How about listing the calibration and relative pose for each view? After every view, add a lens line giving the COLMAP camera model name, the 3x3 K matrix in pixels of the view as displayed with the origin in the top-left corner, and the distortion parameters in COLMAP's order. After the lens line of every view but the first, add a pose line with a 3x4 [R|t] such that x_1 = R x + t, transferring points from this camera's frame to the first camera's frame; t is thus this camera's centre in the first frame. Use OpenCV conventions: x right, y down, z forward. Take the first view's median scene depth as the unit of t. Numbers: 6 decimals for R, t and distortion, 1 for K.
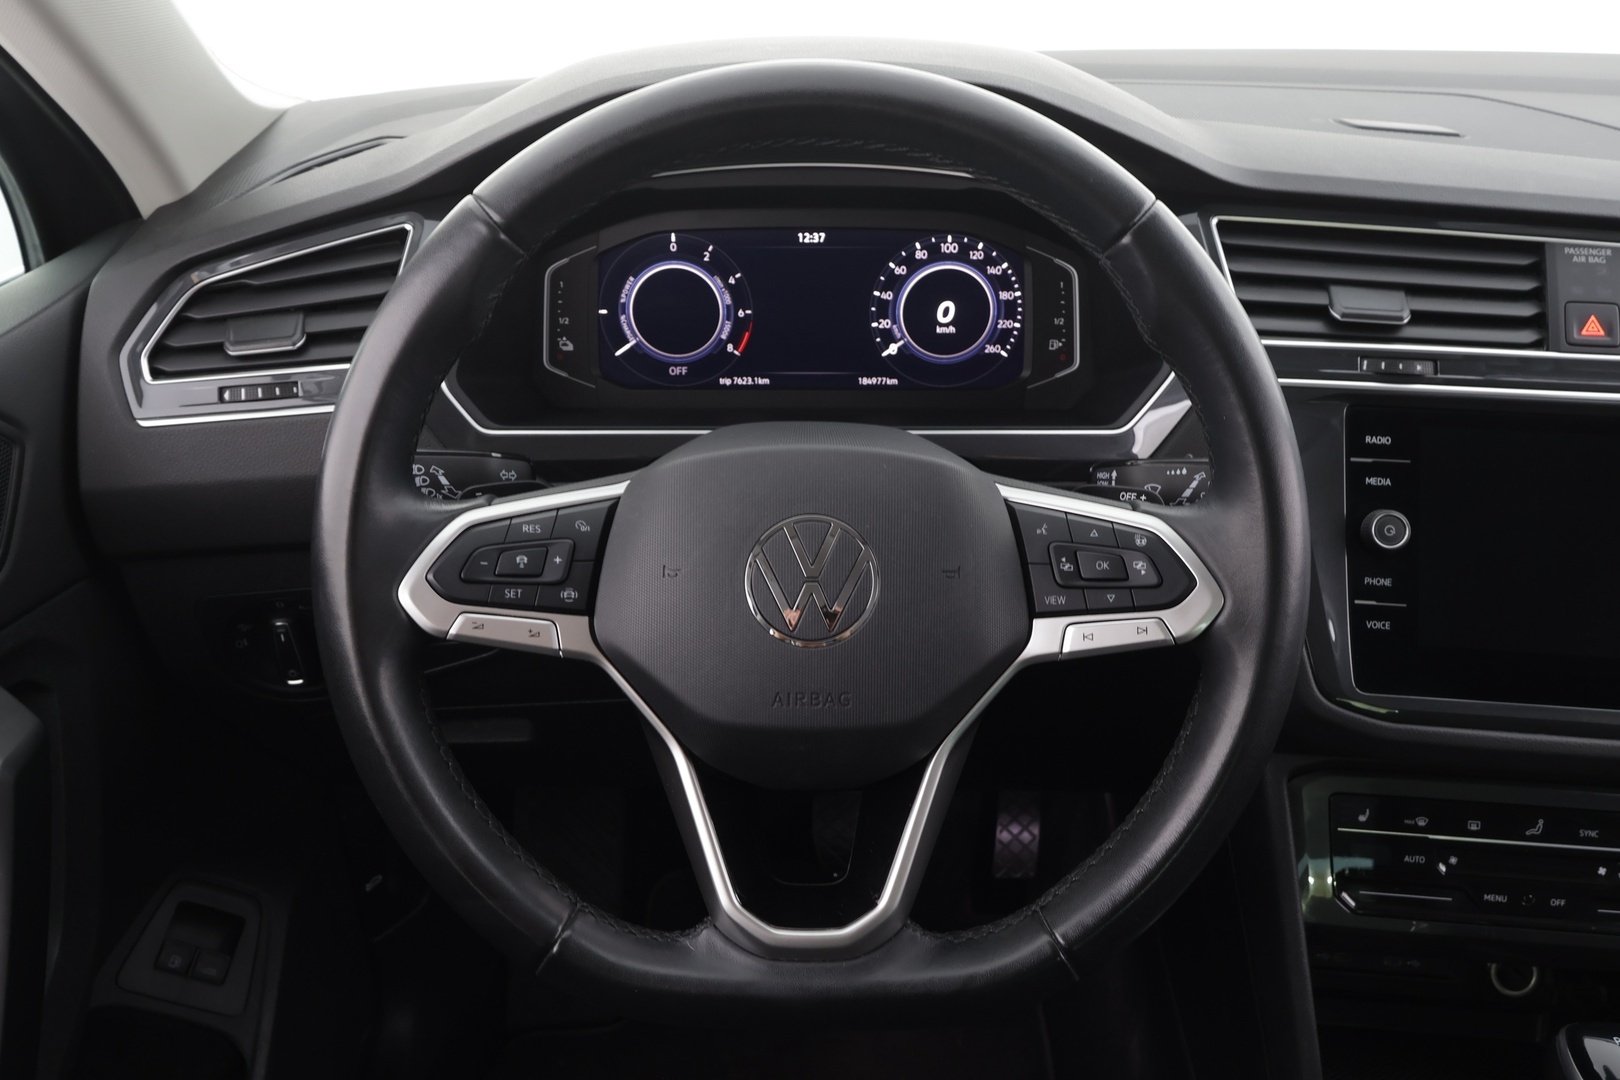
lens RADIAL K [[1284.3, 0, 798.8], [0, 1284.3, 541.4], [0, 0, 1]] dist [0.004822, -0.020647]
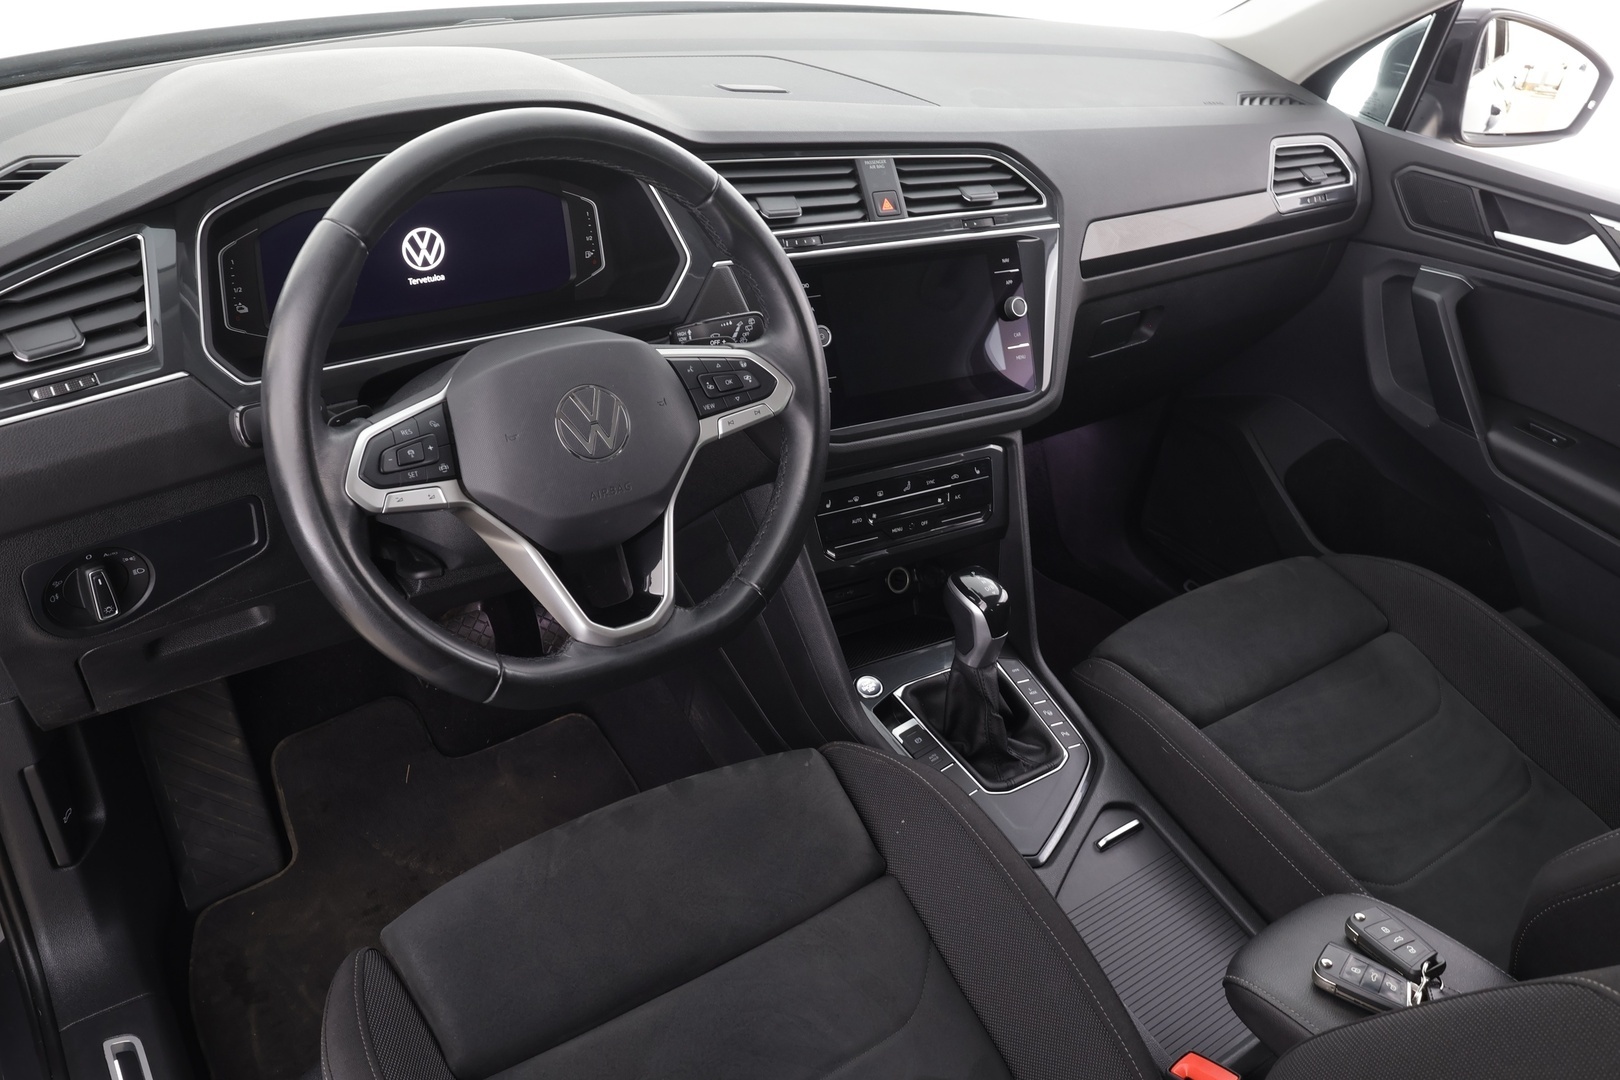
lens RADIAL K [[1236.1, 0, 820.7], [0, 1236.1, 546.7], [0, 0, 1]] dist [0.004491, -0.000137]
pose [[0.803906, -0.267352, 0.531280, -0.446926], [0.201444, 0.962871, 0.179723, -0.031046], [-0.559603, -0.037458, 0.827914, -0.357804]]
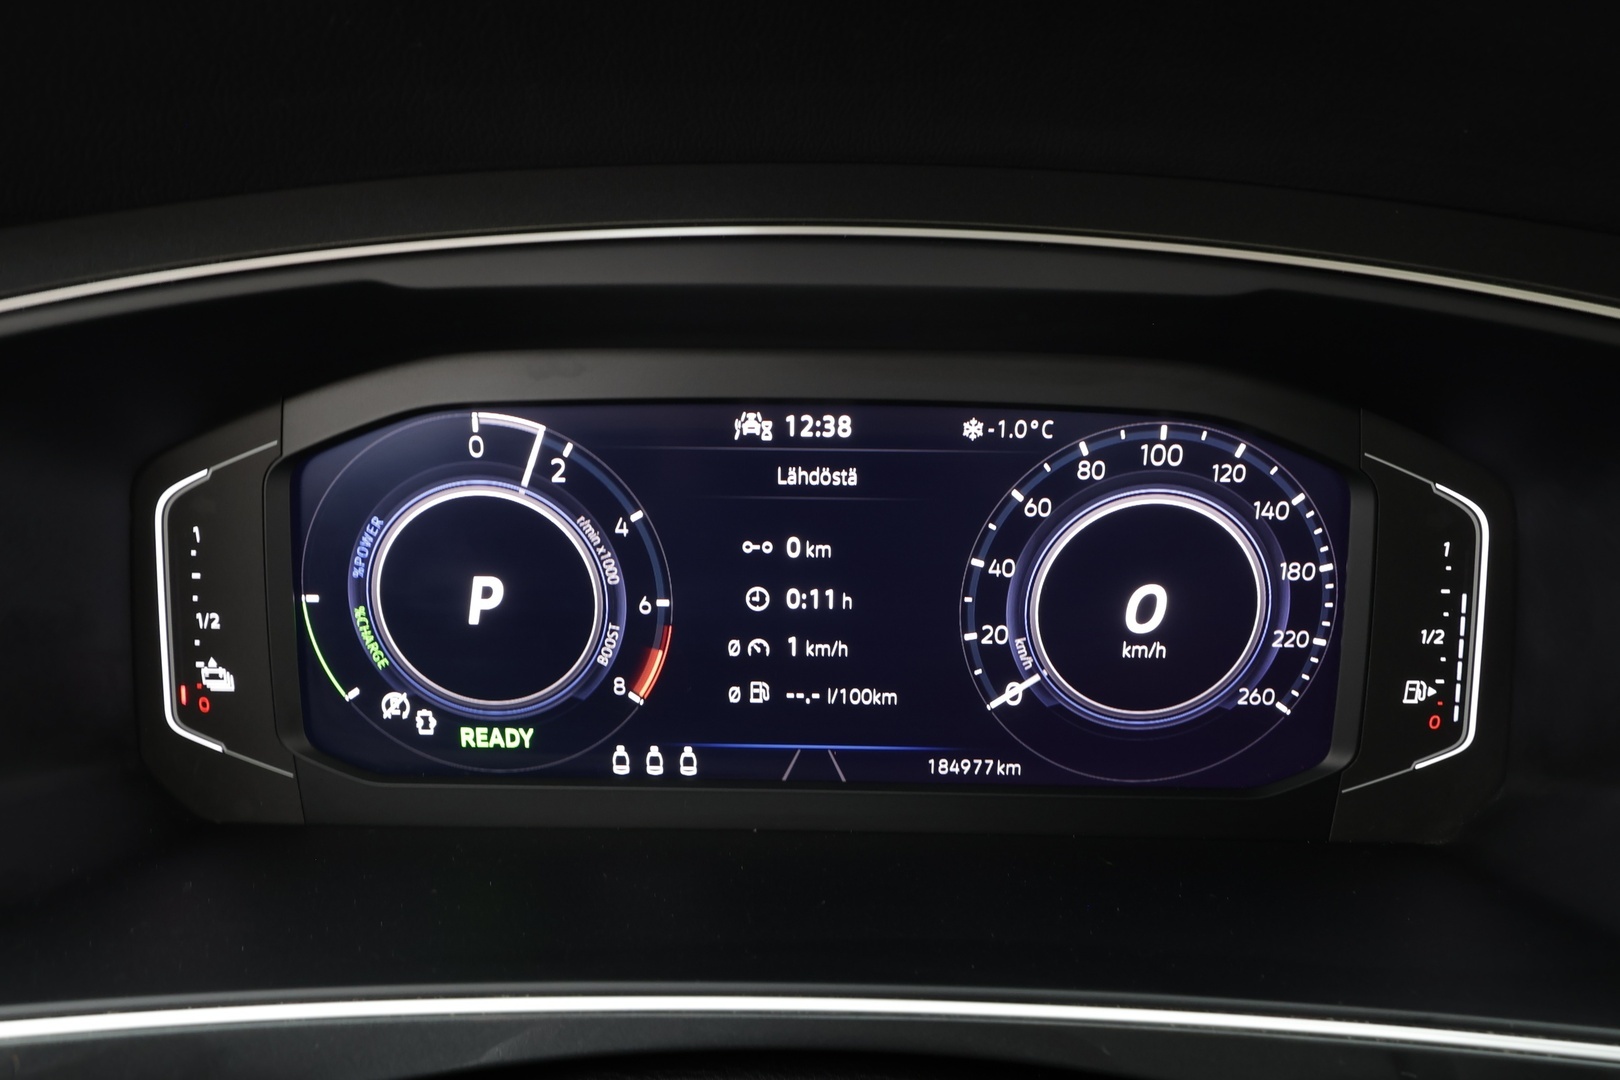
lens RADIAL K [[1021.1, 0, 804.4], [0, 1021.1, 554.4], [0, 0, 1]] dist [0.004825, -0.000309]
pose [[0.999930, 0.010600, -0.005345, 0.007598], [-0.011287, 0.988403, -0.151436, -0.148361], [0.003678, 0.151485, 0.988453, 0.690359]]
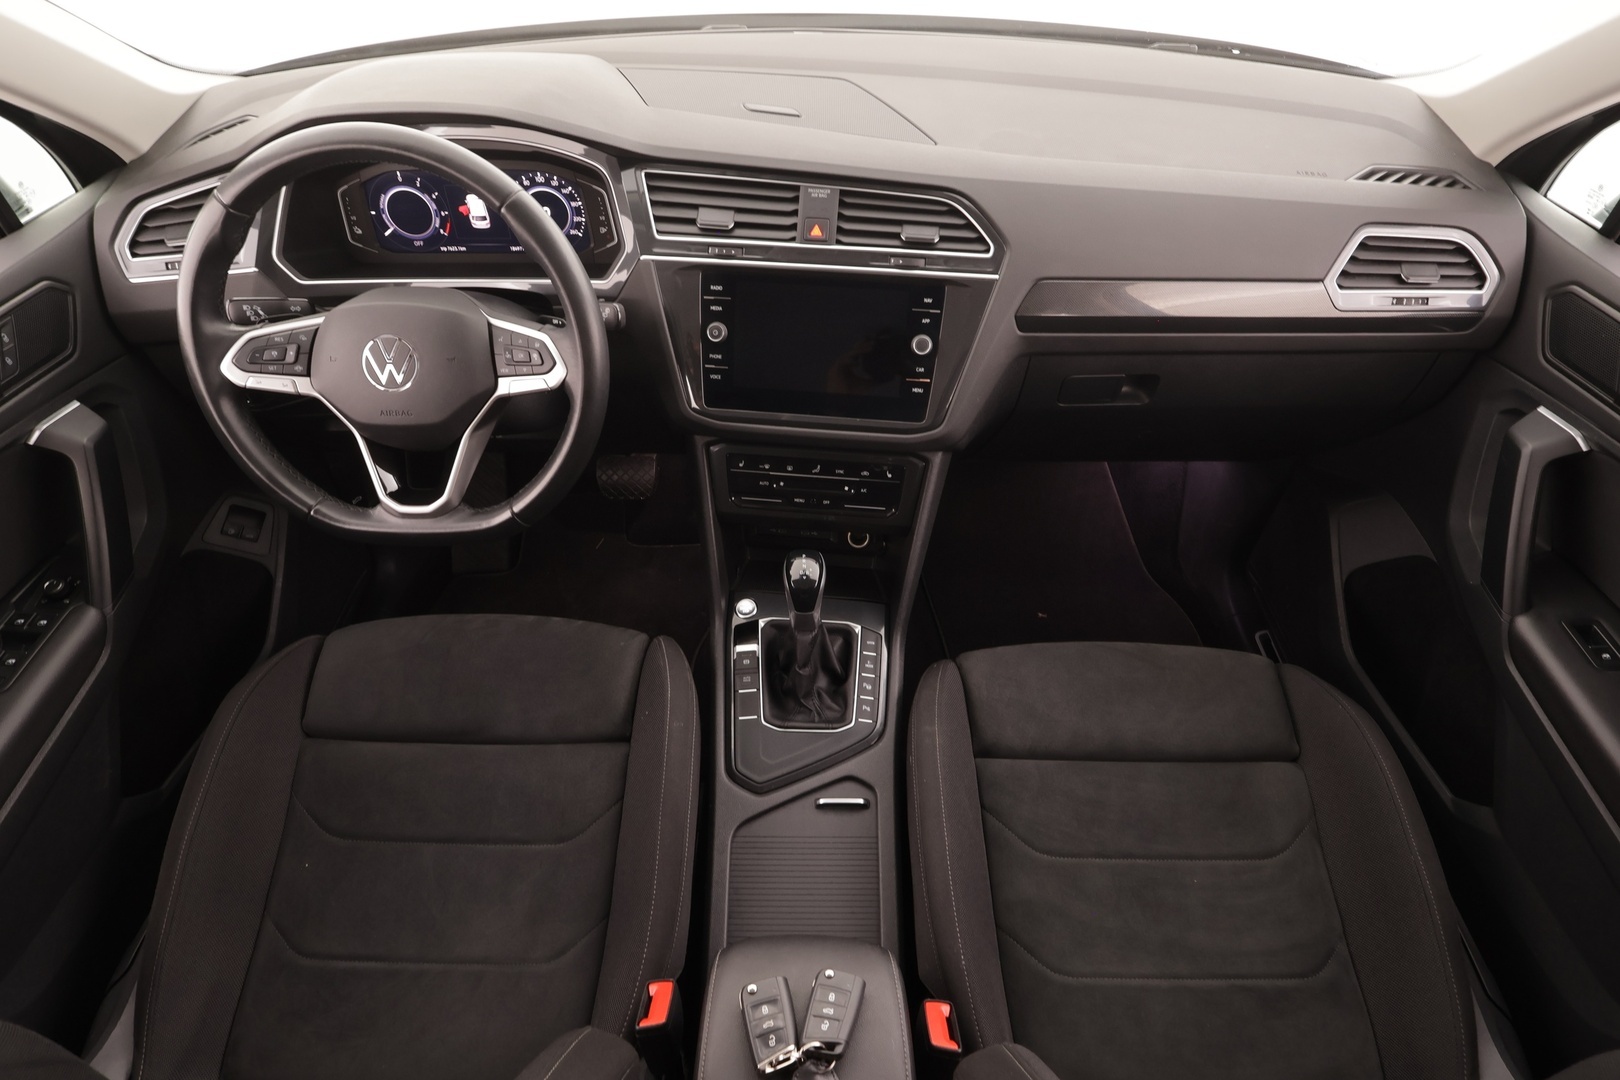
lens RADIAL K [[850.7, 0, 807.0], [0, 850.7, 548.5], [0, 0, 1]] dist [-0.003920, -0.000265]
pose [[0.999993, 0.000544, -0.003616, 0.531645], [0.000534, 0.956504, 0.291718, -0.067255], [0.003617, -0.291718, 0.956497, -0.406515]]
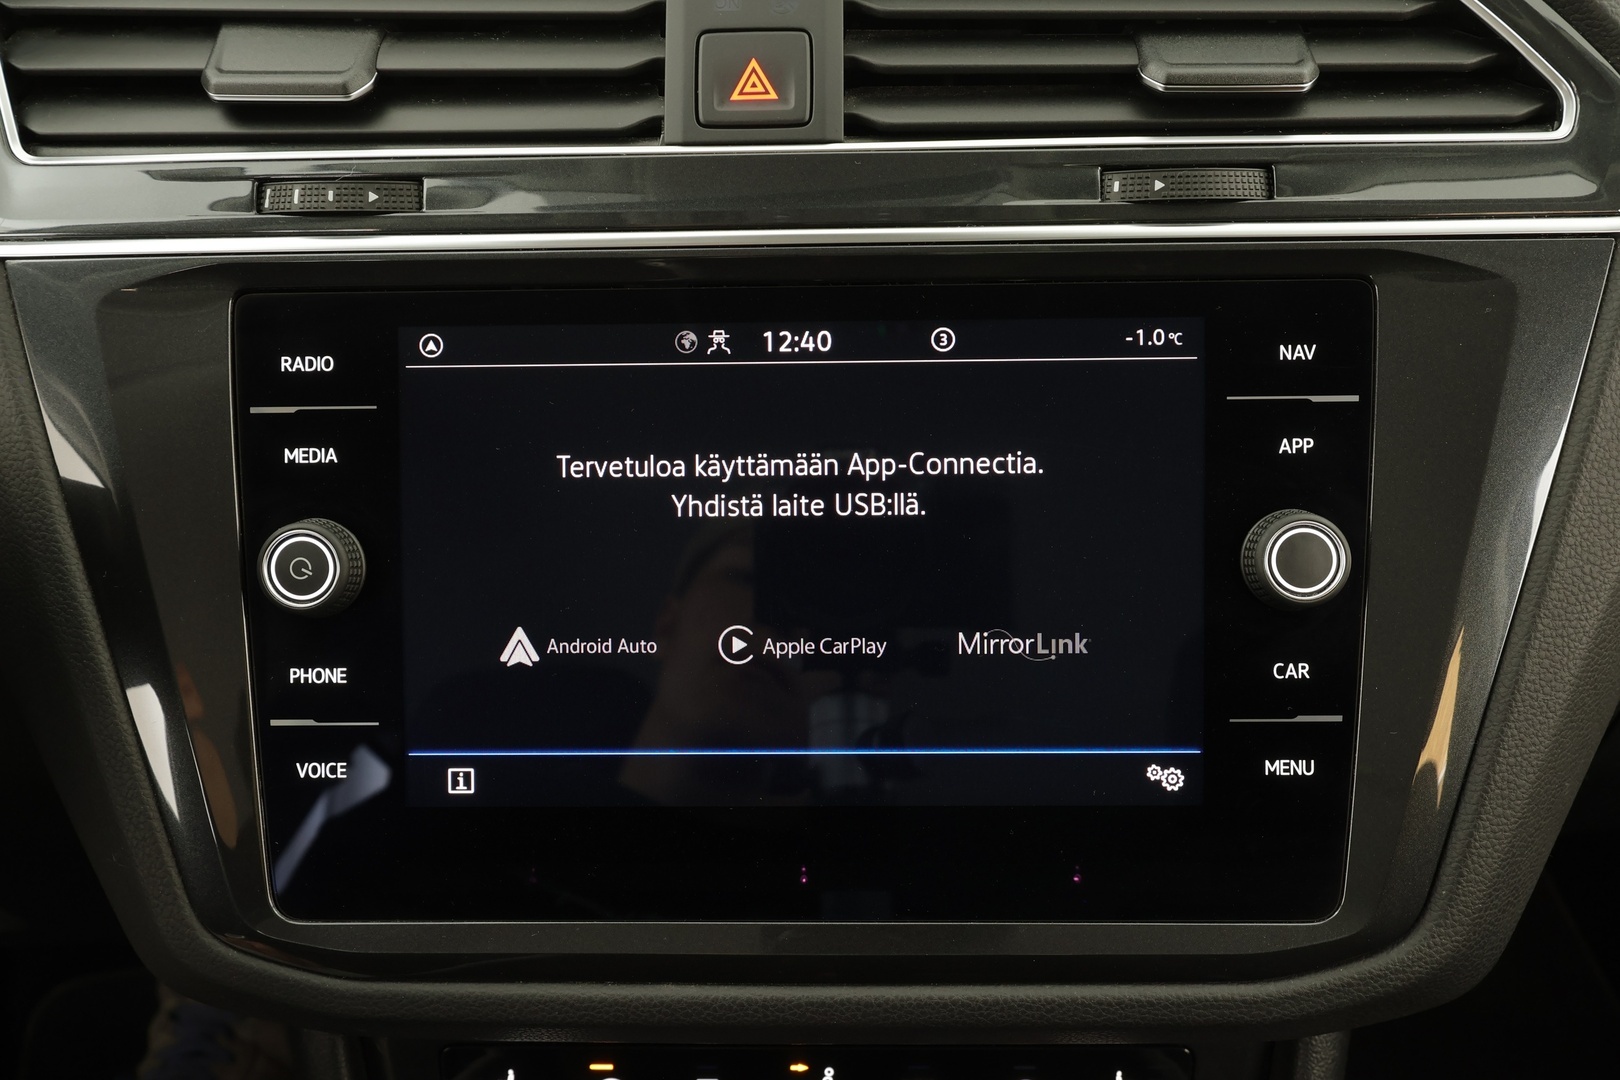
lens RADIAL K [[1375.1, 0, 813.5], [0, 1375.1, 539.1], [0, 0, 1]] dist [0.009800, 0.001539]
pose [[0.996244, -0.070093, 0.050847, 0.527672], [0.066672, 0.995582, 0.066122, -0.032903], [-0.055257, -0.062484, 0.996515, 0.440060]]
